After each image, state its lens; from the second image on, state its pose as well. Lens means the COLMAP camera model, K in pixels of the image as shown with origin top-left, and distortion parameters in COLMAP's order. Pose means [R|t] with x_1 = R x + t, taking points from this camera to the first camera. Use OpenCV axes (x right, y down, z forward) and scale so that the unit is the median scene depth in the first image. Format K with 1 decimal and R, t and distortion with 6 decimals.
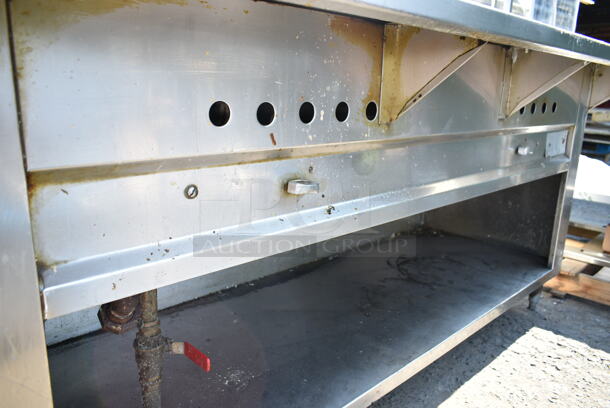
lens RADIAL K [[468.9, 0, 305.0], [0, 468.9, 204.0], [0, 0, 1]] dist [-0.017435, 0.004891]
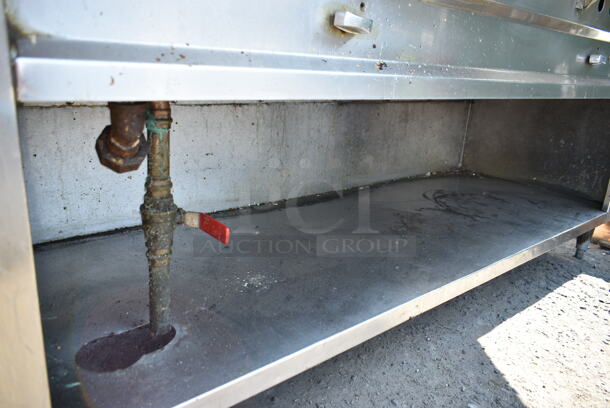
lens RADIAL K [[468.9, 0, 305.0], [0, 468.9, 204.0], [0, 0, 1]] dist [-0.017435, 0.004891]
pose [[0.997715, 0.053286, -0.041533, -0.020308], [-0.050941, 0.997152, 0.055617, 0.130827], [0.044378, -0.053374, 0.997588, 0.097514]]
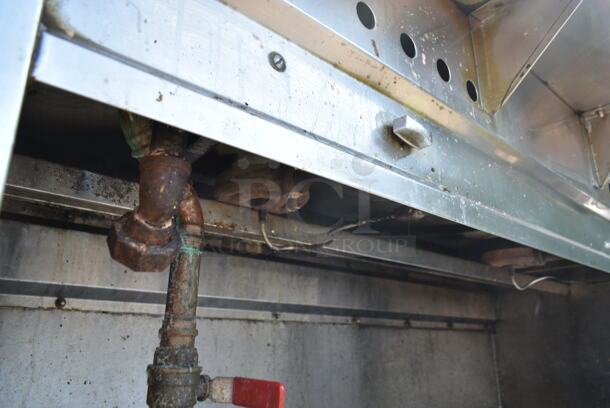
lens RADIAL K [[463.7, 0, 305.0], [0, 463.7, 204.0], [0, 0, 1]] dist [-0.011964, 0.000867]
pose [[0.999376, -0.033159, -0.012180, -0.092638], [0.021747, 0.849219, -0.527593, 0.244285], [0.027838, 0.526998, 0.849410, 0.240870]]
